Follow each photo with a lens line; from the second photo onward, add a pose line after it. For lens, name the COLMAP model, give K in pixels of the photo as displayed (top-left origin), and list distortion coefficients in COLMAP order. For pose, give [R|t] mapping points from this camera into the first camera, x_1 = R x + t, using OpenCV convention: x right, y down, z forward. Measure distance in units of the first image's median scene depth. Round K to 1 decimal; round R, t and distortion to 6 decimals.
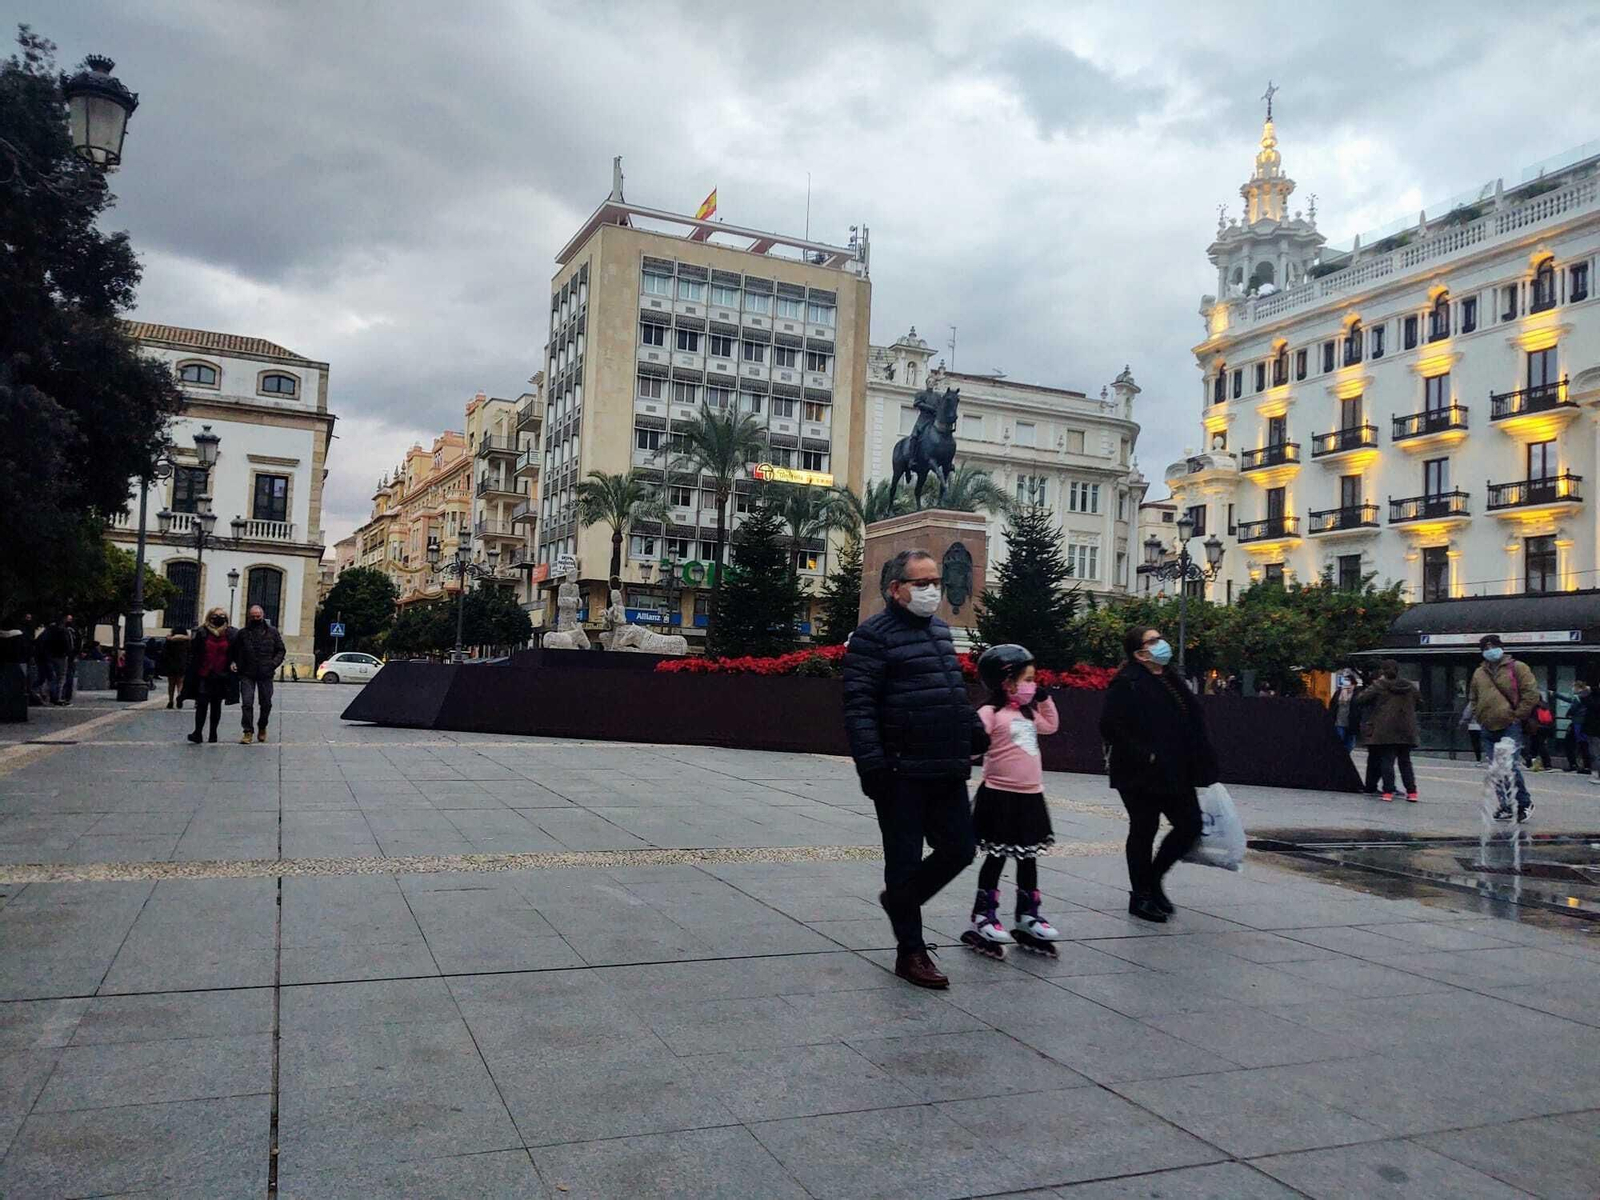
lens RADIAL K [[1196.4, 0, 806.5], [0, 1196.4, 642.3], [0, 0, 1]] dist [0.008415, -0.017068]
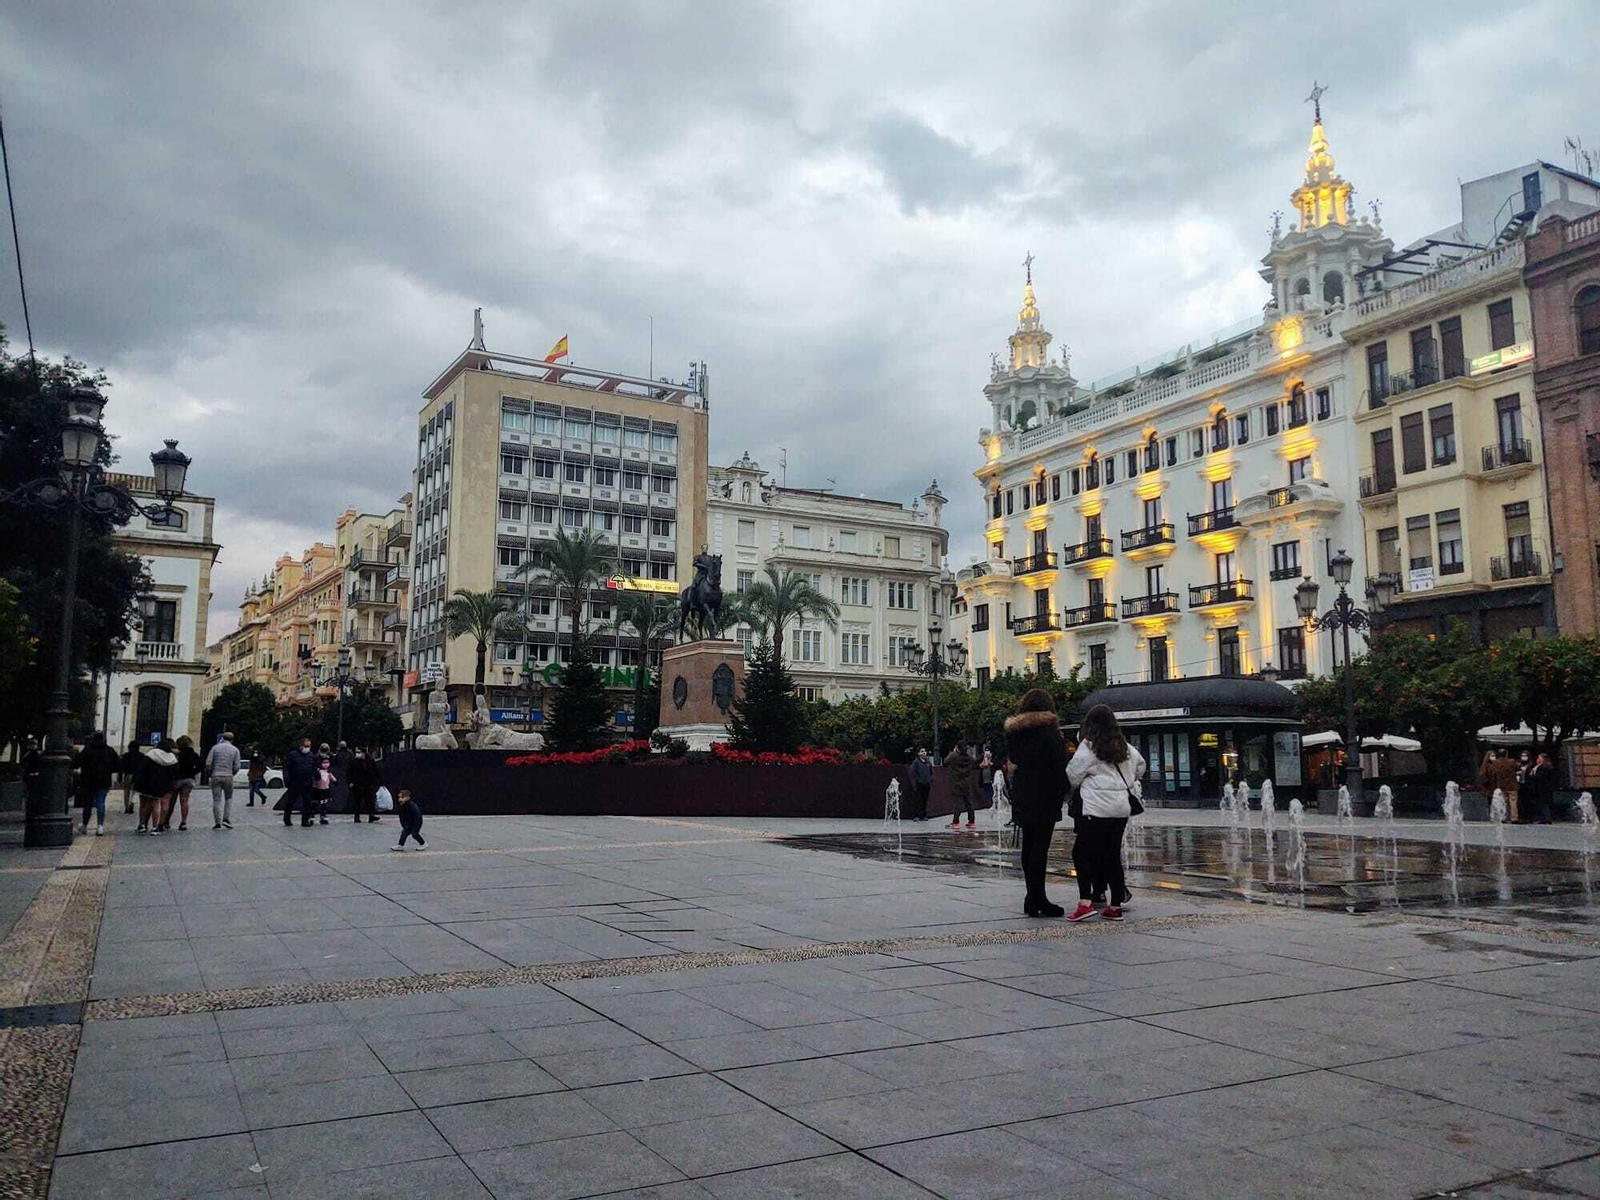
lens RADIAL K [[1196.4, 0, 801.5], [0, 1196.4, 609.6], [0, 0, 1]] dist [0.008415, -0.017068]
pose [[0.994562, -0.029836, 0.099782, 0.028115], [0.039428, 0.994641, -0.095576, -0.003086], [-0.096395, 0.098991, 0.990408, -0.140456]]
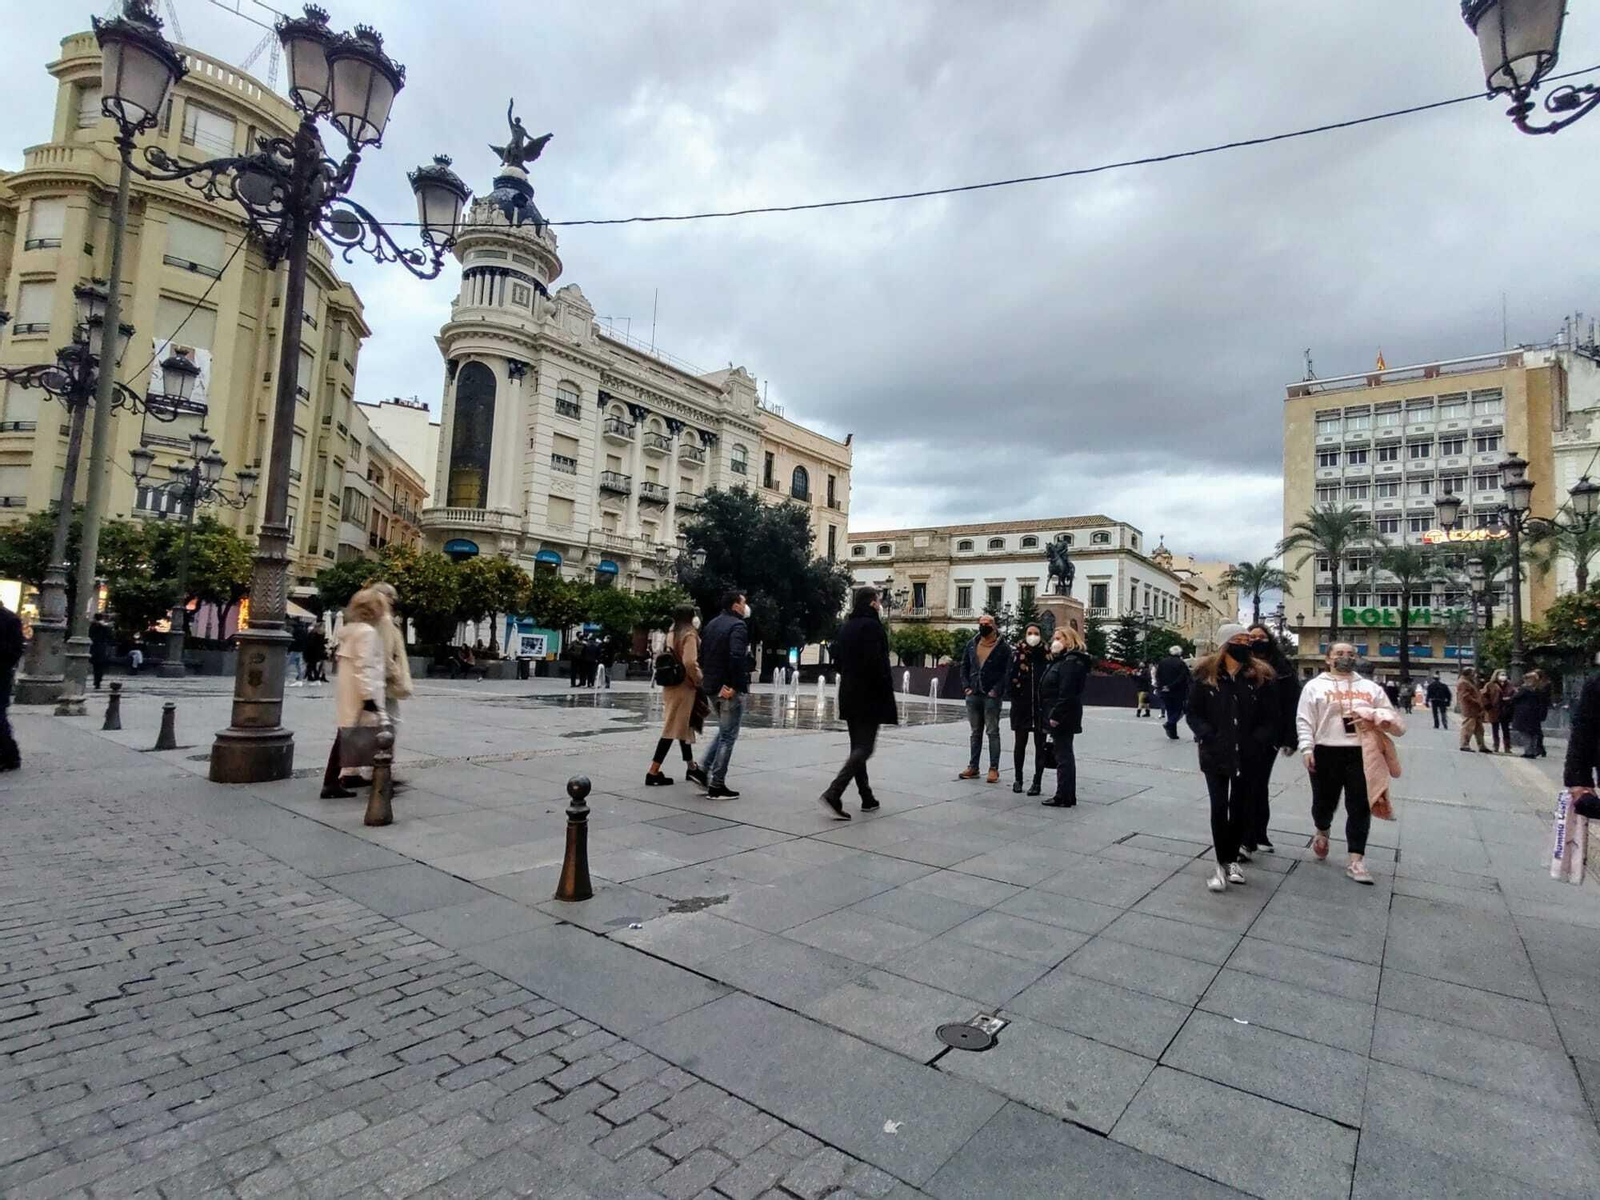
lens RADIAL K [[784.4, 0, 812.8], [0, 784.4, 602.0], [0, 0, 1]] dist [-0.016262, 0.001783]
pose [[0.486140, -0.092535, -0.868968, 0.423132], [0.002579, 0.994526, -0.104462, 0.020189], [0.873877, 0.048542, 0.483718, -0.020695]]
